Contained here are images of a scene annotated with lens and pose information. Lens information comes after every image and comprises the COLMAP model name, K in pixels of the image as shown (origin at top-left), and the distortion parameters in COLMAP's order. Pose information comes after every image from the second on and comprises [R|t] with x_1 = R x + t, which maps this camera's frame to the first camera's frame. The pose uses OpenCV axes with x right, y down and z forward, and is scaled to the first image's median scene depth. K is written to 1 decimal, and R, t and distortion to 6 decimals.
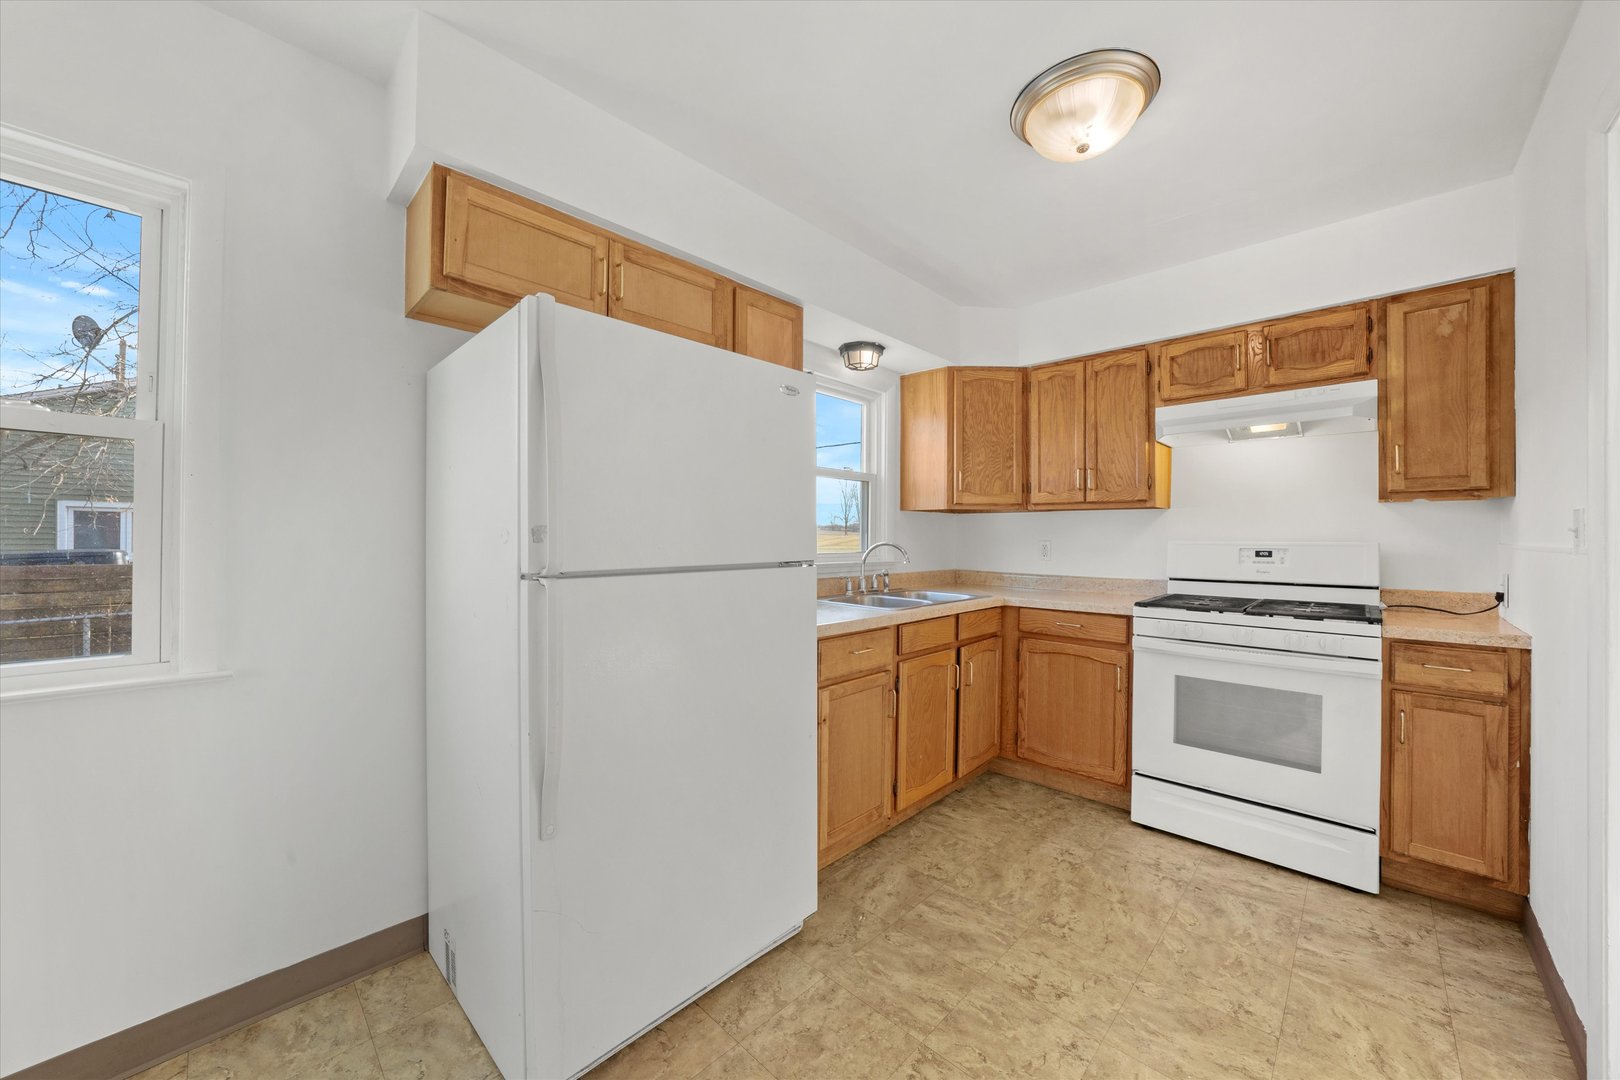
lens RADIAL K [[592.1, 0, 787.9], [0, 592.1, 537.4], [0, 0, 1]] dist [-0.030687, 0.006122]
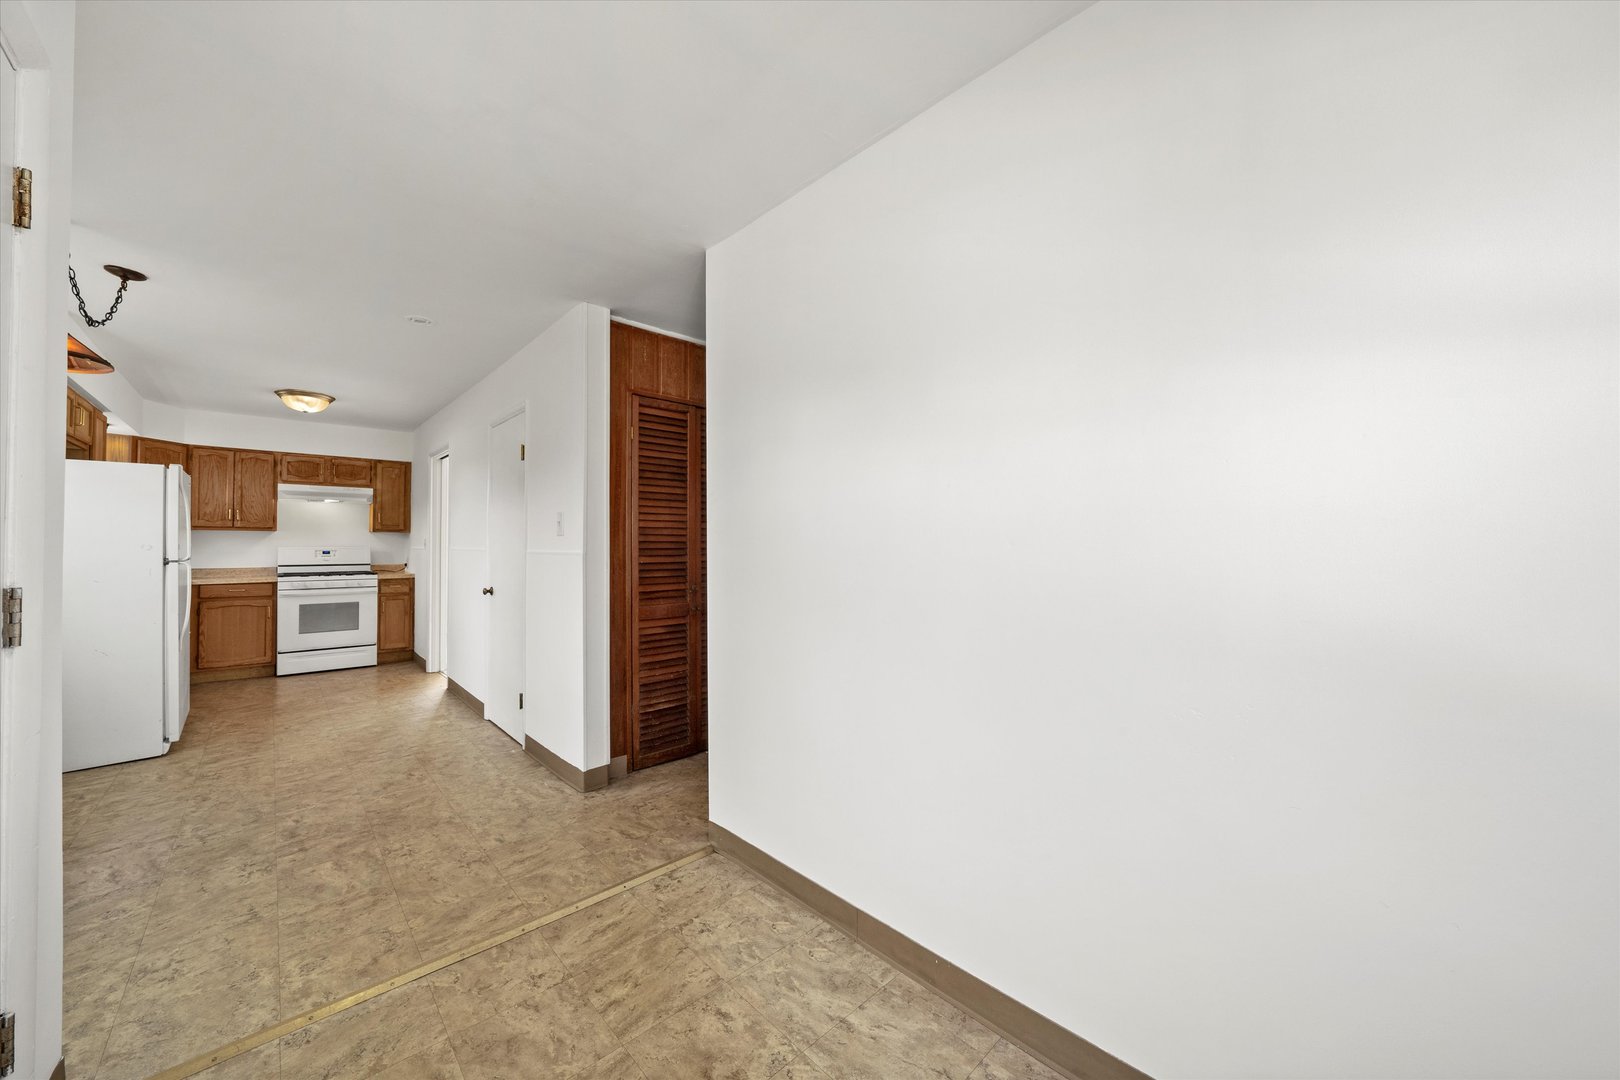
lens RADIAL K [[585.0, 0, 819.5], [0, 585.0, 534.8], [0, 0, 1]] dist [-0.028641, 0.006059]
pose [[0.020661, 0.012771, 0.999705, -1.834583], [-0.002311, 0.999916, -0.012726, -0.023493], [-0.999784, -0.002048, 0.020689, -1.300112]]
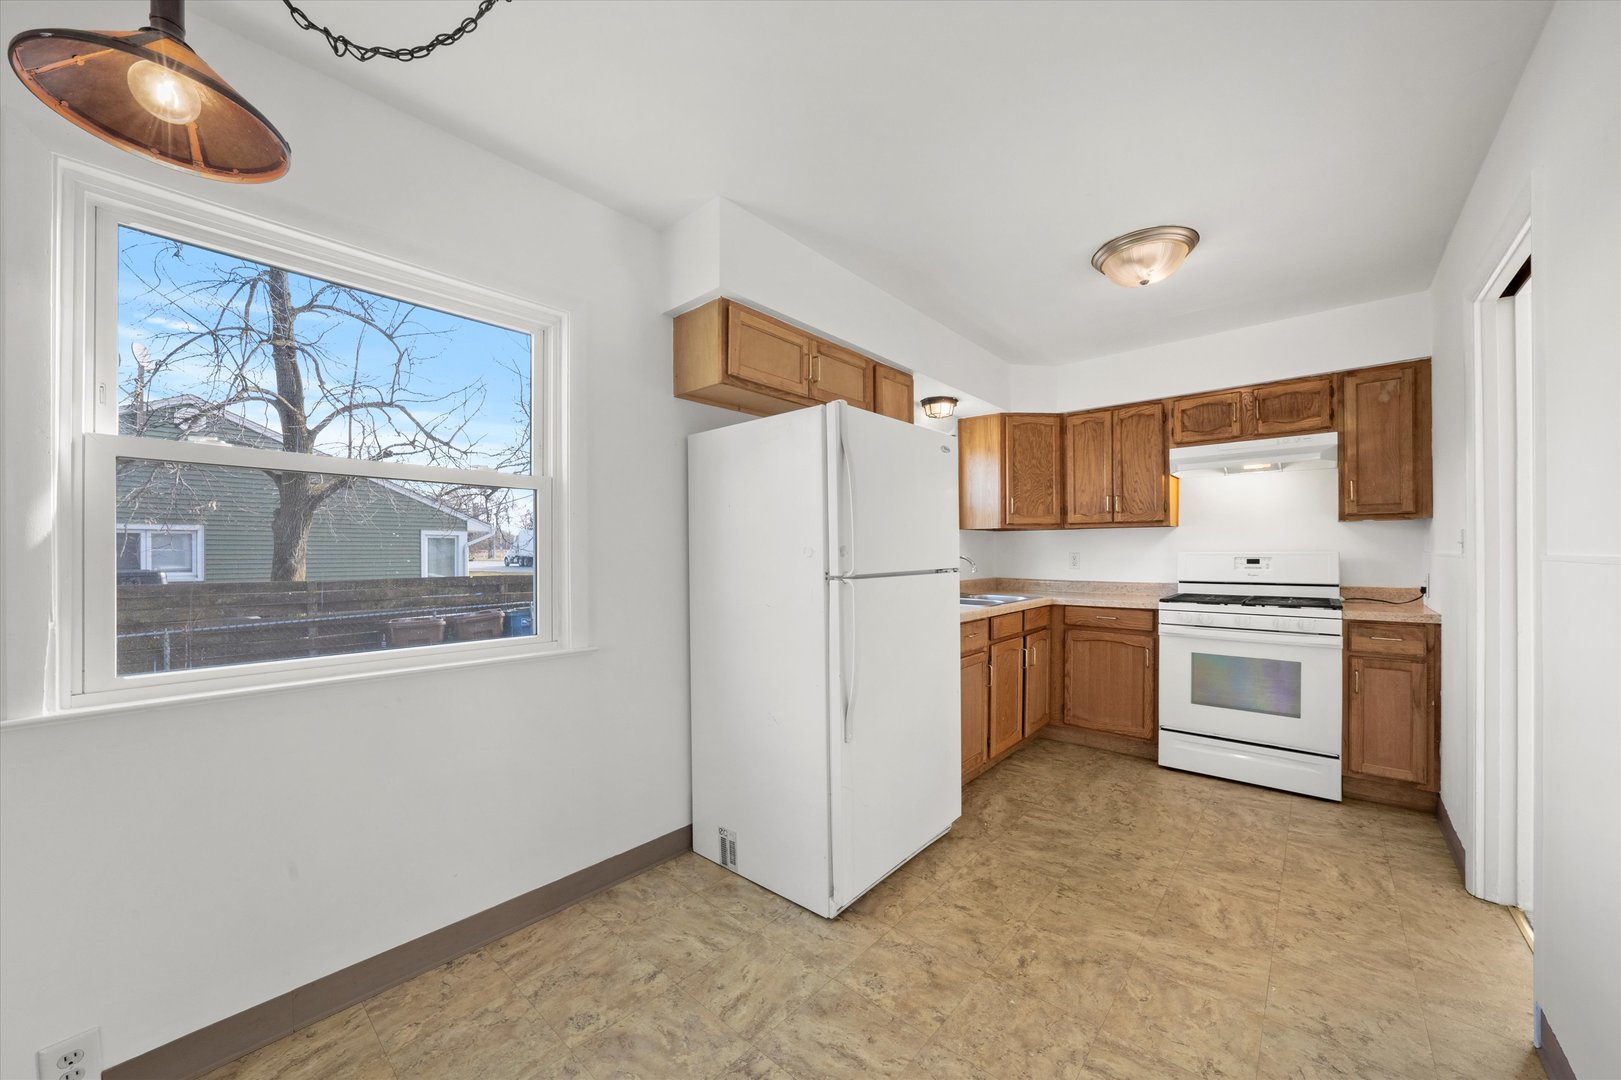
lens RADIAL K [[591.4, 0, 780.1], [0, 591.4, 554.9], [0, 0, 1]] dist [-0.030697, 0.005677]
pose [[0.999341, -0.009590, 0.035014, -0.368998], [0.009444, 0.999946, 0.004336, -0.002490], [-0.035054, -0.004002, 0.999377, -0.340609]]
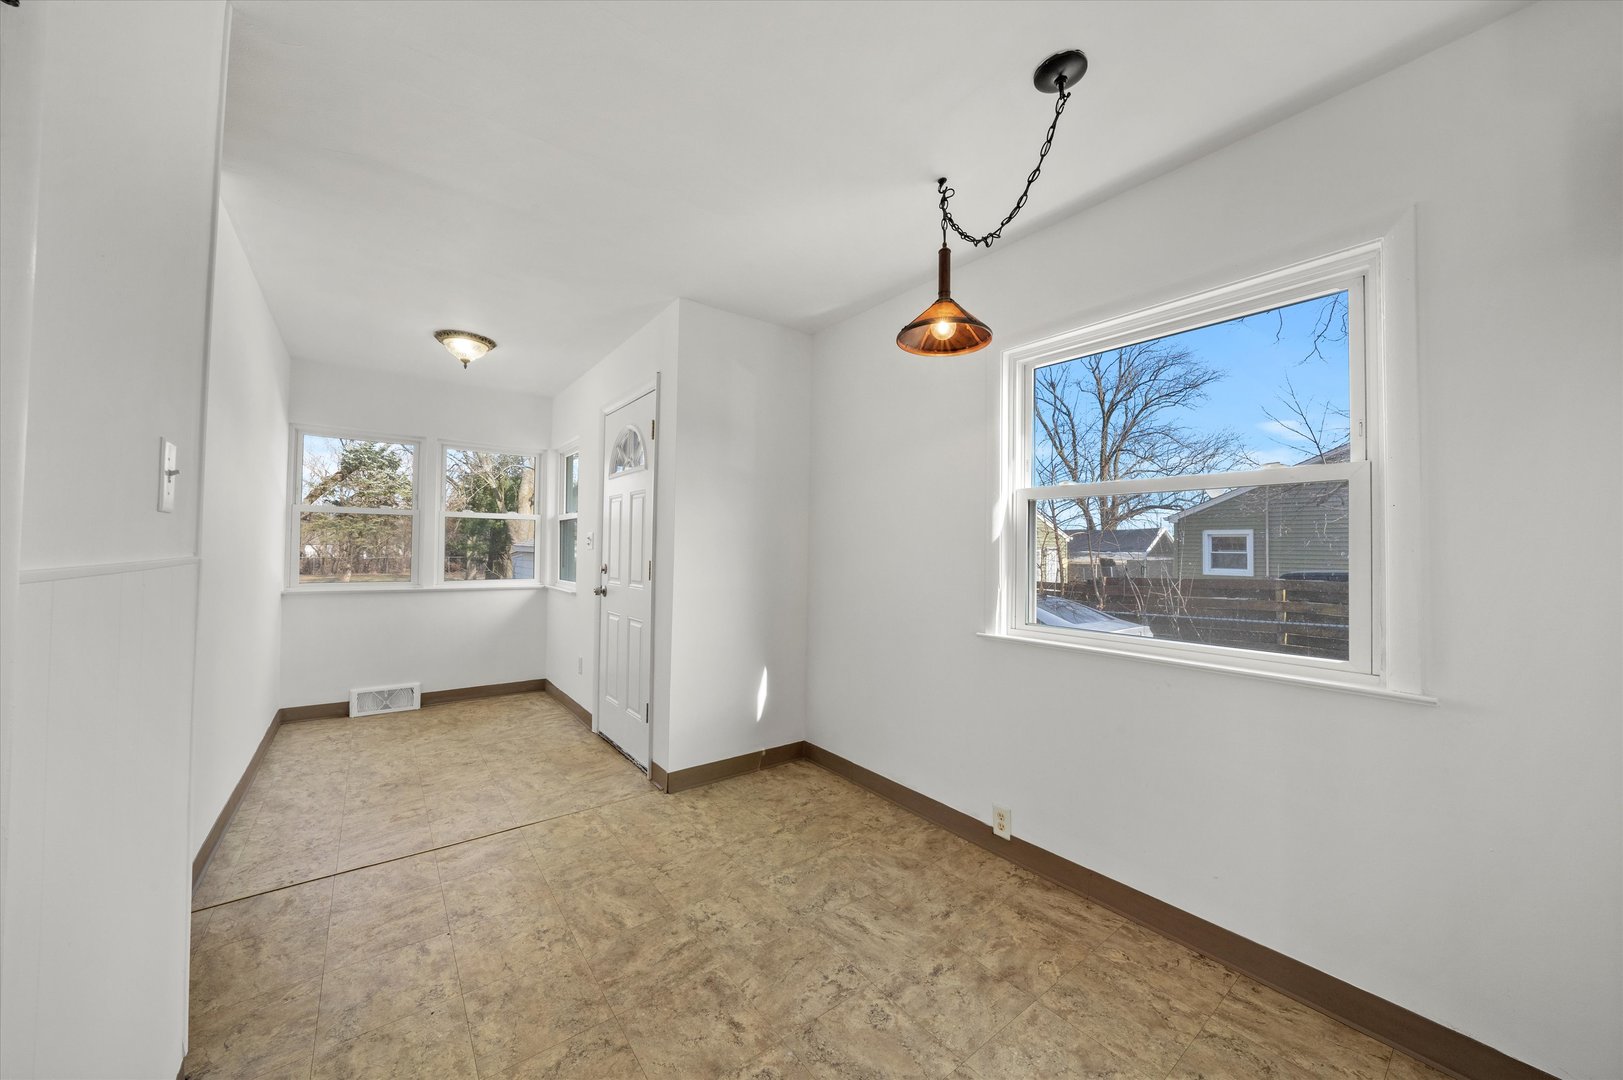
lens RADIAL K [[586.1, 0, 821.0], [0, 586.1, 534.8], [0, 0, 1]] dist [-0.028641, 0.006059]
pose [[-0.127121, -0.028753, -0.991470, 0.103036], [-0.009265, 0.999571, -0.027800, -0.008665], [0.991844, 0.005652, -0.127333, 0.050369]]
